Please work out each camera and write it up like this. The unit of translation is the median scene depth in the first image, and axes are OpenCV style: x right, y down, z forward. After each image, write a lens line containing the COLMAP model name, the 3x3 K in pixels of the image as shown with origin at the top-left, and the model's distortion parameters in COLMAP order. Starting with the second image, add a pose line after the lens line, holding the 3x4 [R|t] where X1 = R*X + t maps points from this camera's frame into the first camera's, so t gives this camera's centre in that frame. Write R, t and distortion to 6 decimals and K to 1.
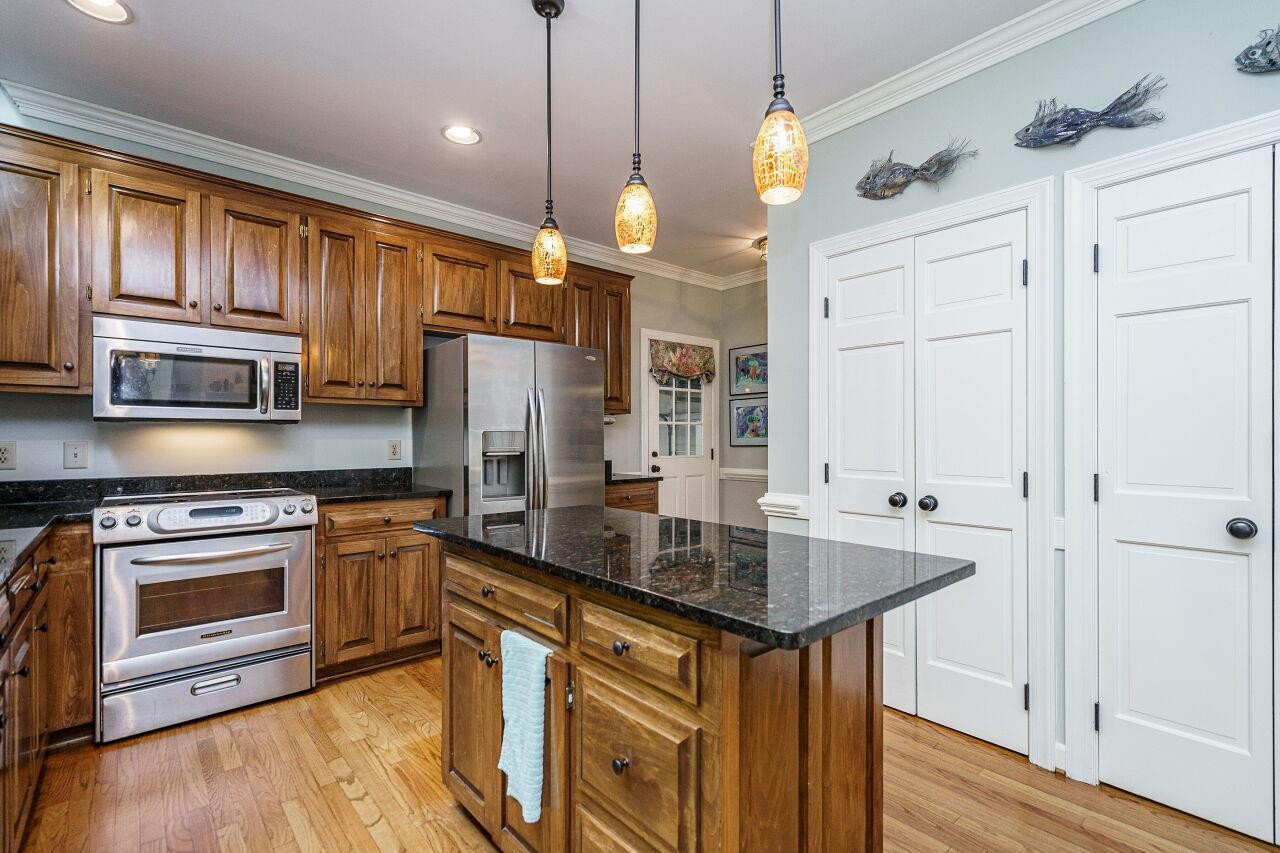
lens RADIAL K [[579.2, 0, 642.9], [0, 579.2, 438.7], [0, 0, 1]] dist [0.001387, 0.000106]
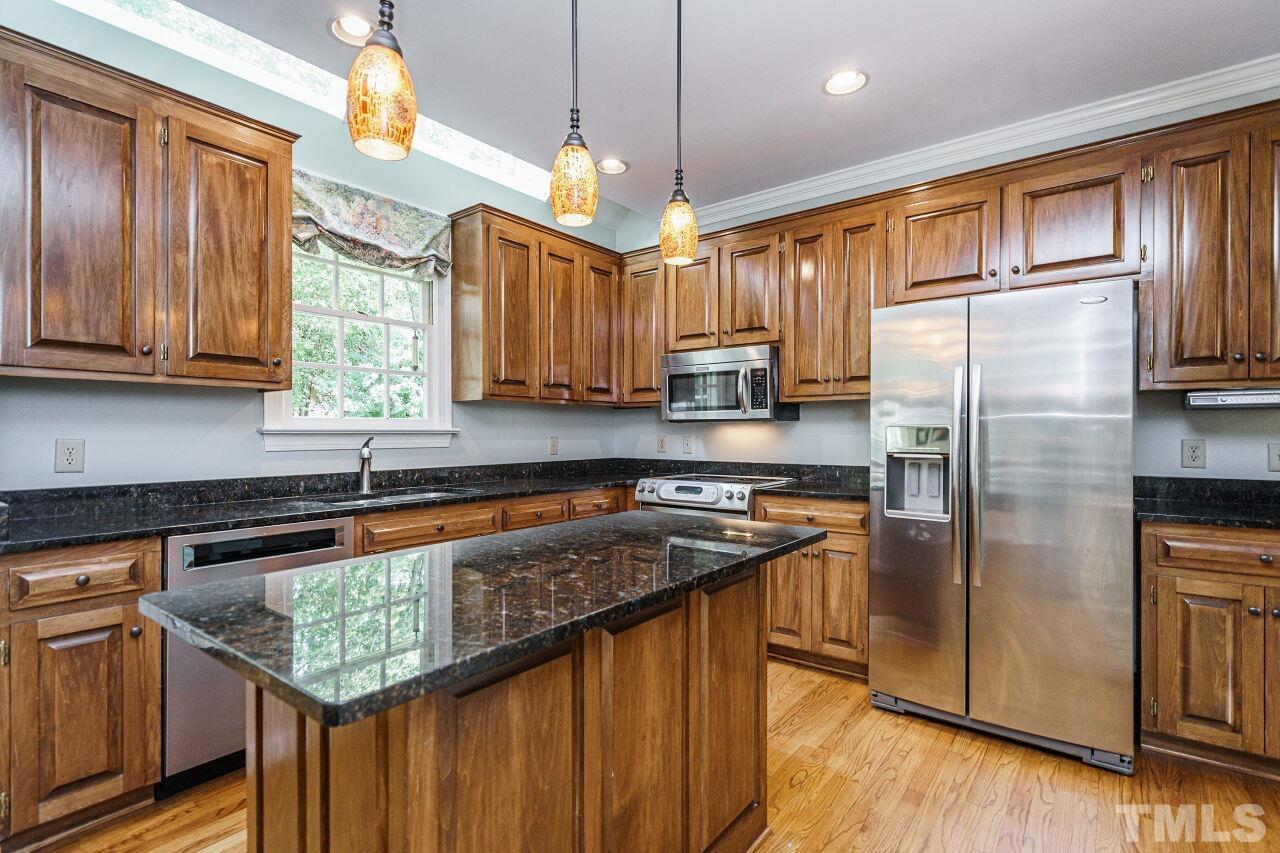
lens RADIAL K [[611.2, 0, 638.5], [0, 611.2, 430.6], [0, 0, 1]] dist [-0.002408, -0.000236]
pose [[0.185067, 0.001248, -0.982725, 0.533386], [0.001950, 0.999997, 0.001637, -0.010553], [0.982724, -0.002219, 0.185064, 0.535998]]
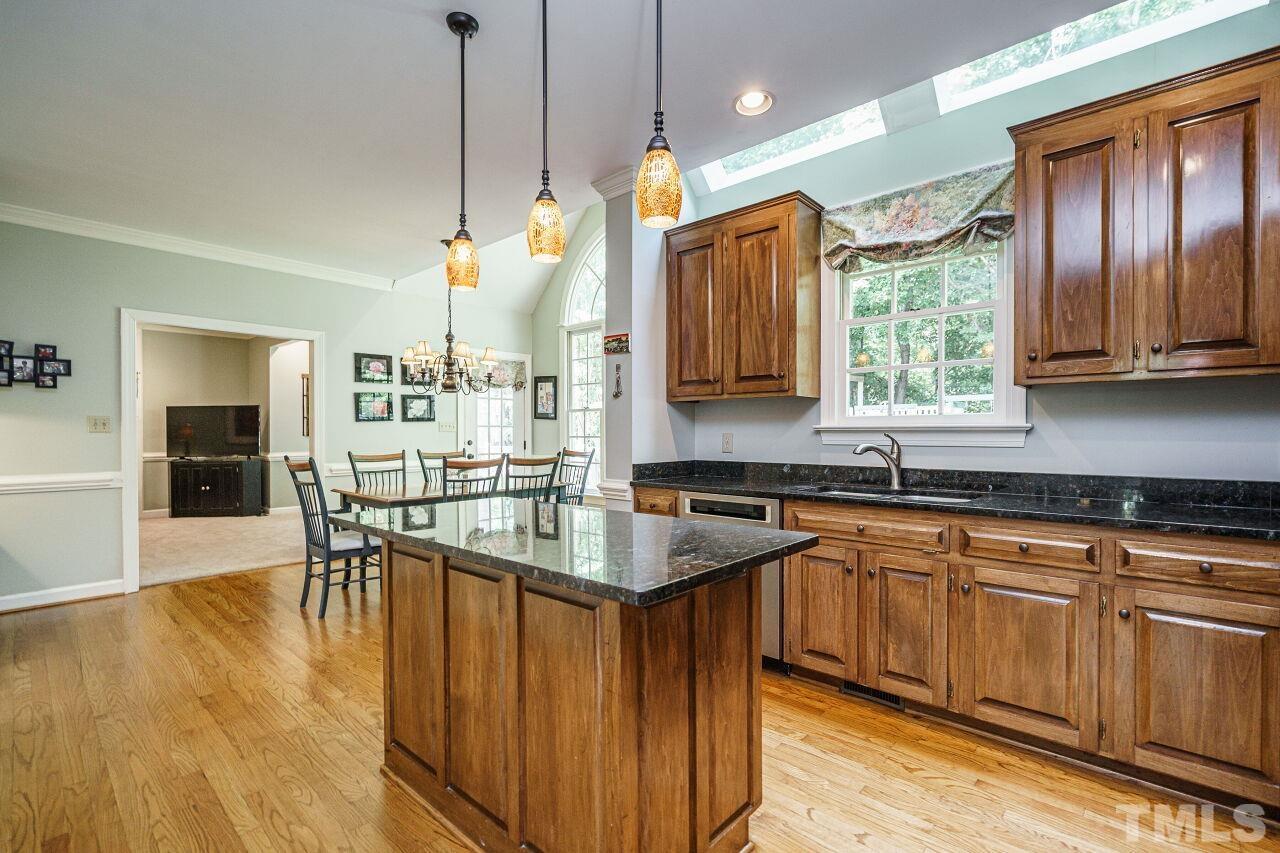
lens RADIAL K [[588.8, 0, 644.5], [0, 588.8, 417.1], [0, 0, 1]] dist [-0.000444, -0.000686]
pose [[-0.994829, 0.005472, -0.101412, -0.051325], [0.008027, 0.999660, -0.024808, -0.005338], [0.101242, -0.025494, -0.994535, 1.251009]]
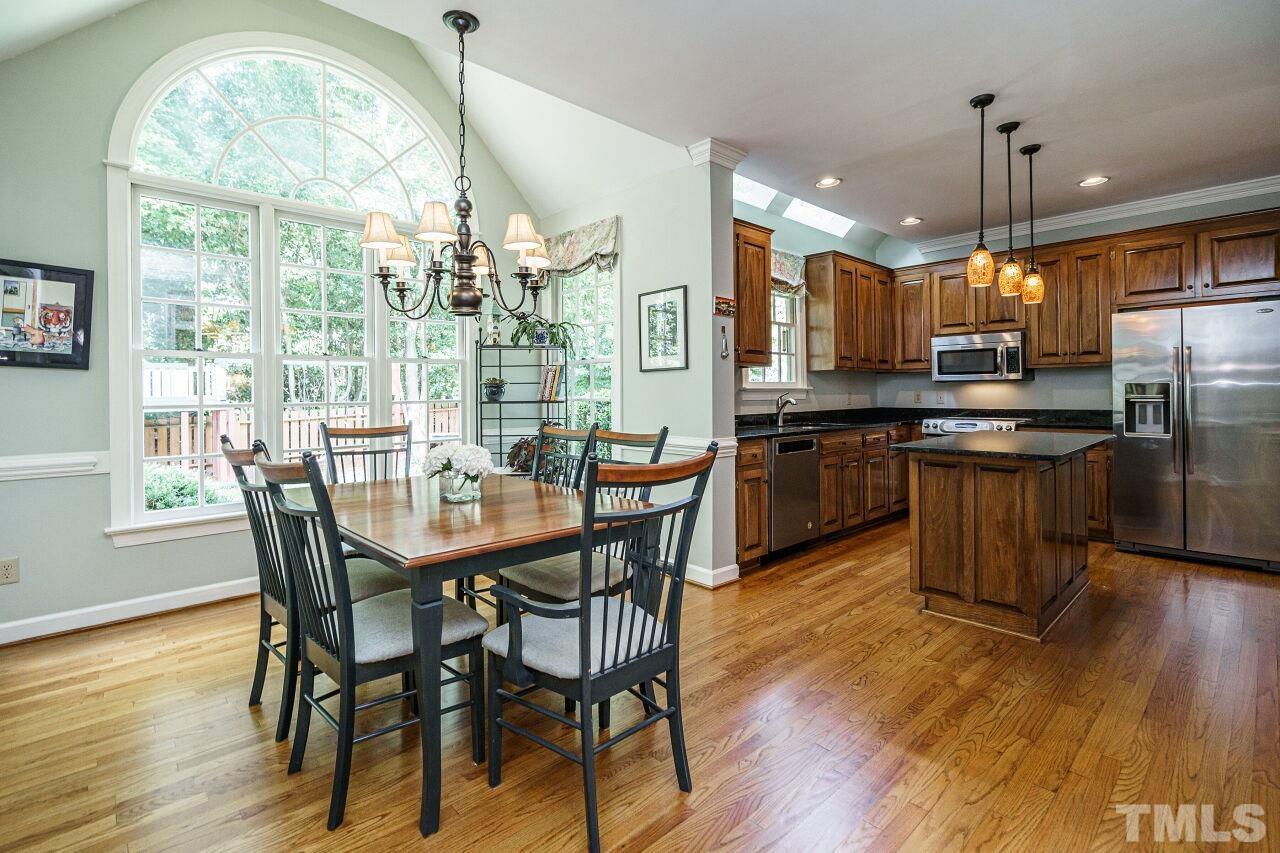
lens RADIAL K [[594.4, 0, 641.5], [0, 594.4, 387.1], [0, 0, 1]] dist [-0.001537, -0.000769]
pose [[0.032798, -0.006533, -0.999441, 1.168070], [0.011381, 0.999916, -0.006162, -0.009783], [0.999397, -0.011172, 0.032870, -0.203461]]
